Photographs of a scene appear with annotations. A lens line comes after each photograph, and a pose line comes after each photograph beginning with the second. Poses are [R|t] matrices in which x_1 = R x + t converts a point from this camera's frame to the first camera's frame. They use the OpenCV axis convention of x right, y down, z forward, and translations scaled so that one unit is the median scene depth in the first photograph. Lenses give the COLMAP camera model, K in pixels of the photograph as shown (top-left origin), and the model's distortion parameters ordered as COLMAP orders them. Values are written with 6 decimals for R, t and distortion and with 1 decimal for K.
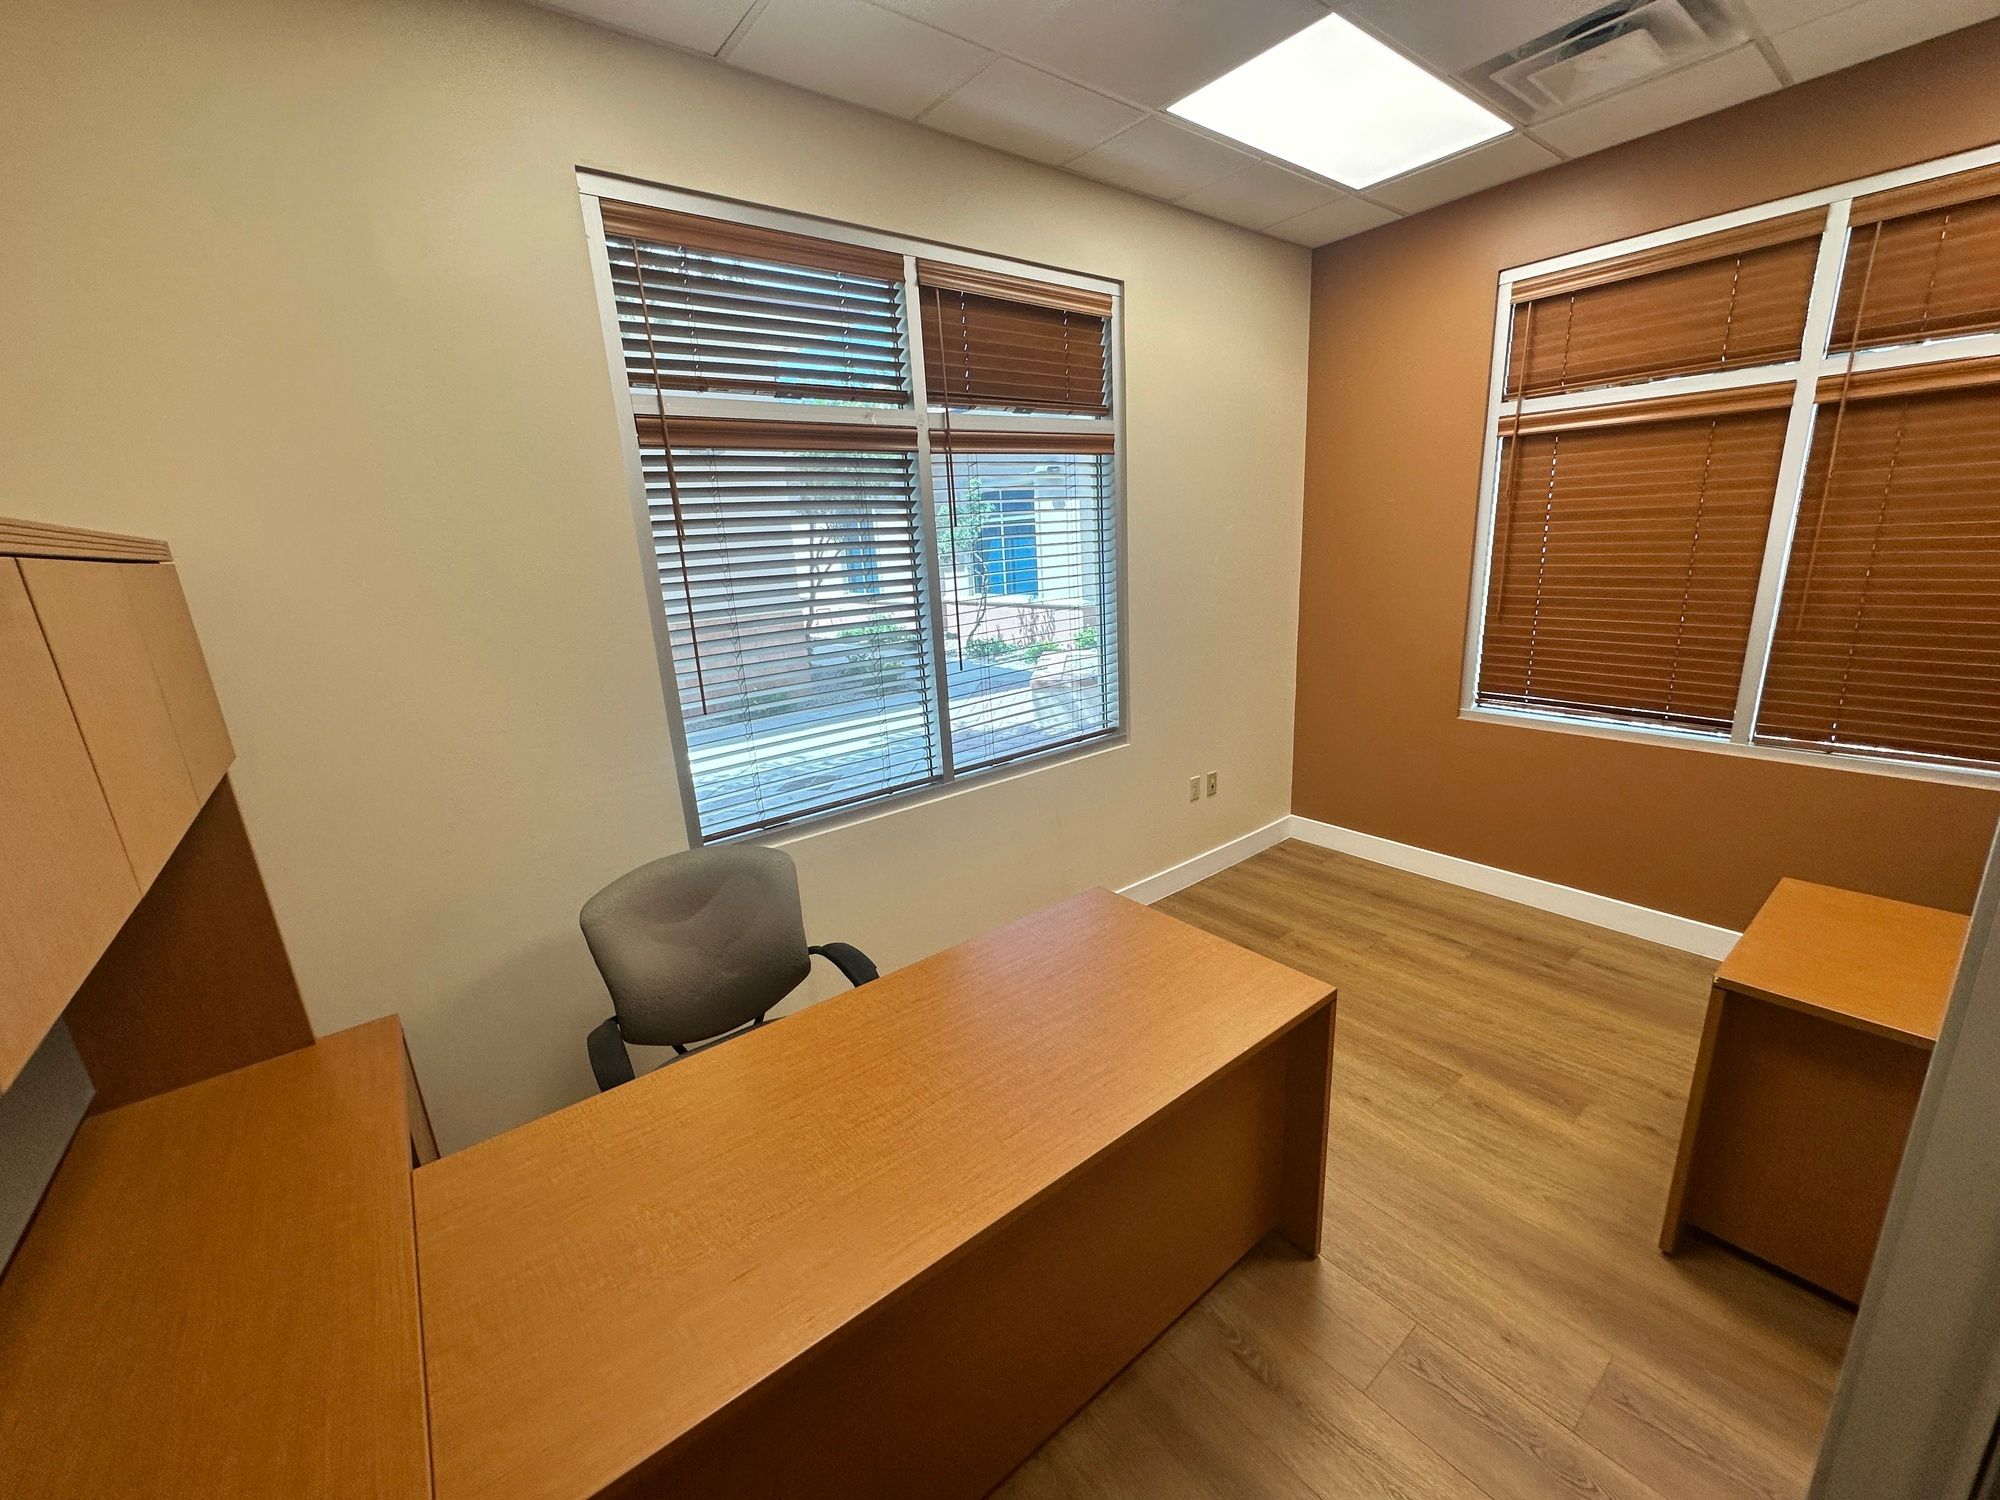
lens RADIAL K [[803.6, 0, 1007.3], [0, 803.6, 752.3], [0, 0, 1]] dist [0.000445, -0.000514]
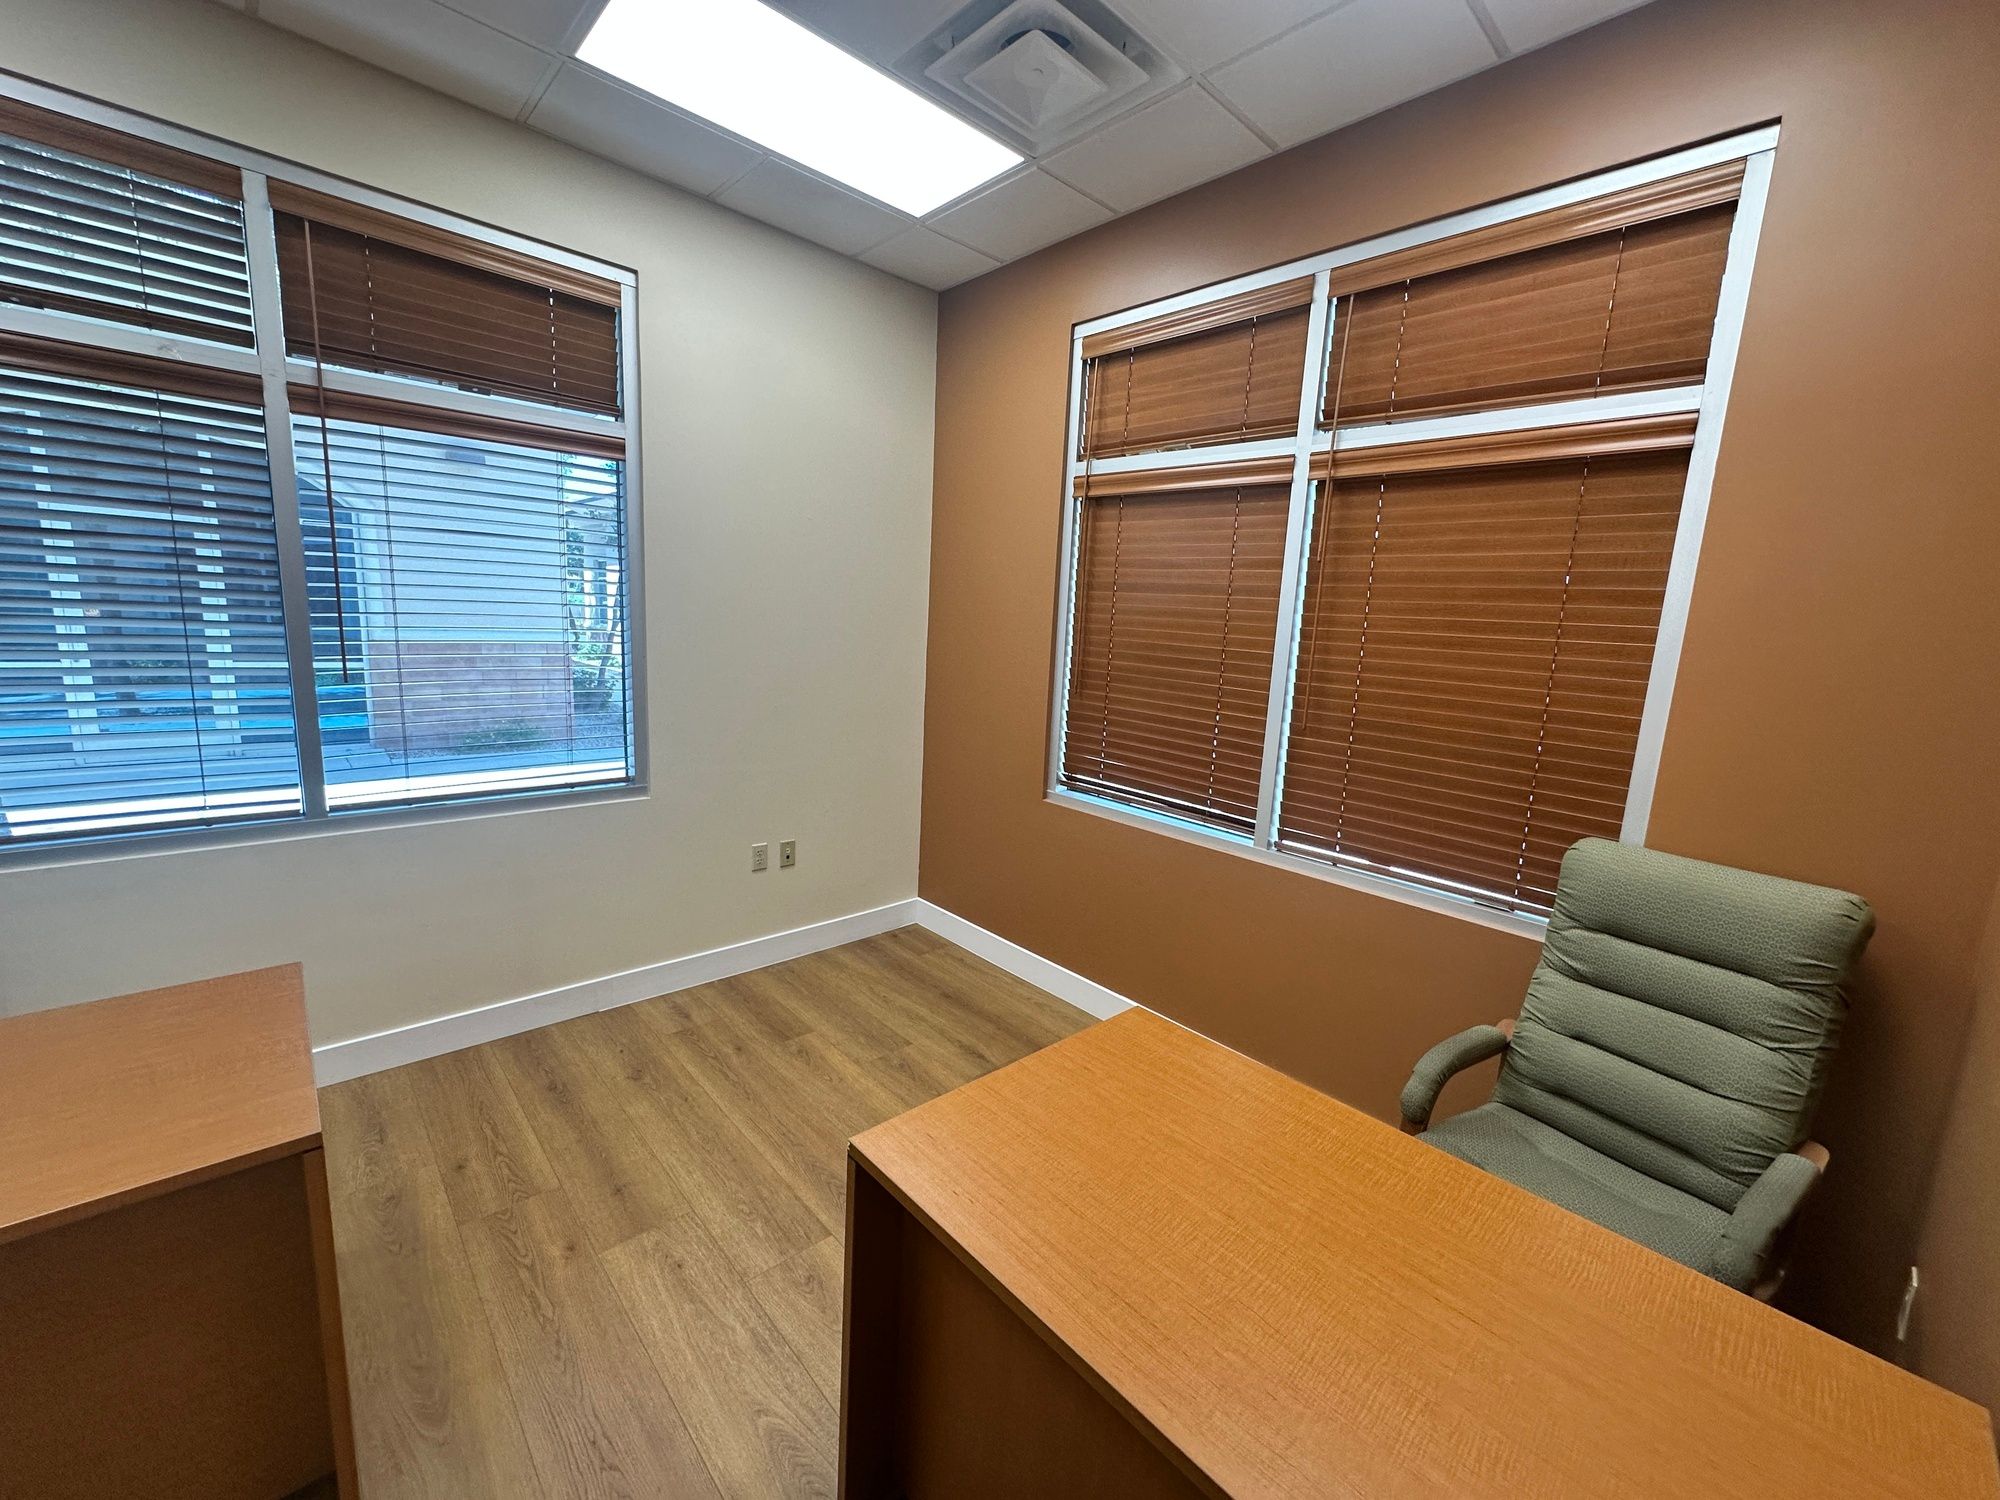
lens RADIAL K [[803.6, 0, 1007.1], [0, 803.6, 752.1], [0, 0, 1]] dist [0.000445, -0.000514]
pose [[0.991475, 0.089415, 0.094778, 0.520622], [-0.080272, 0.992115, -0.096255, -0.007362], [-0.102638, 0.087827, 0.990834, 0.129420]]
